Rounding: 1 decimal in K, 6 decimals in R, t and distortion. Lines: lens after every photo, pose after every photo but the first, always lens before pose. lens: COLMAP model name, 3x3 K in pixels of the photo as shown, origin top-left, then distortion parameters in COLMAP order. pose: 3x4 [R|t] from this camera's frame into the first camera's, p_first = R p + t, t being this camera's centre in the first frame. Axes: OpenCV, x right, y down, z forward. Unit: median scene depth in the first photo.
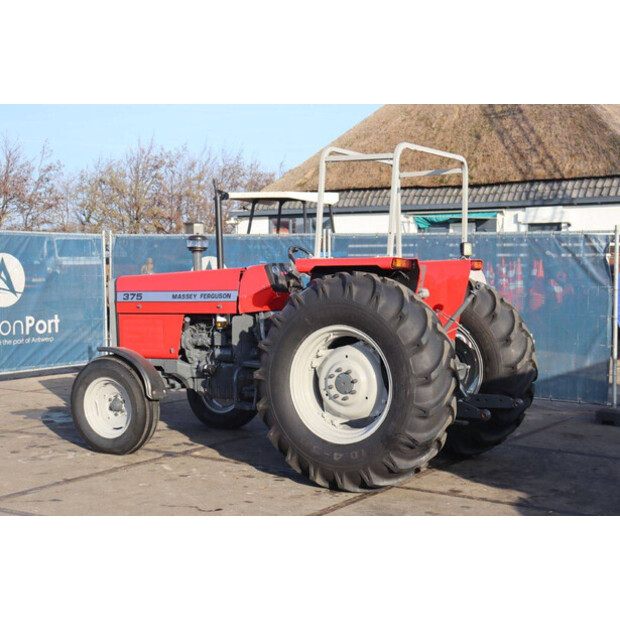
lens RADIAL K [[1004.7, 0, 304.0], [0, 1004.7, 311.7], [0, 0, 1]] dist [0.171566, 0.000000]
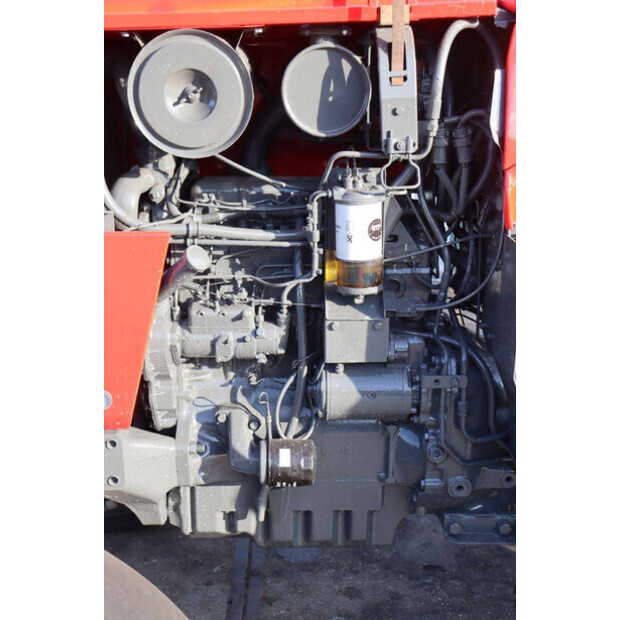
lens RADIAL K [[797.5, 0, 308.9], [0, 797.5, 310.1], [0, 0, 1]] dist [-0.009217, 0.000000]
pose [[0.834283, -0.120657, 0.537972, -0.186935], [-0.001881, 0.975131, 0.221620, -0.017387], [-0.551333, -0.185906, 0.813308, 0.866273]]
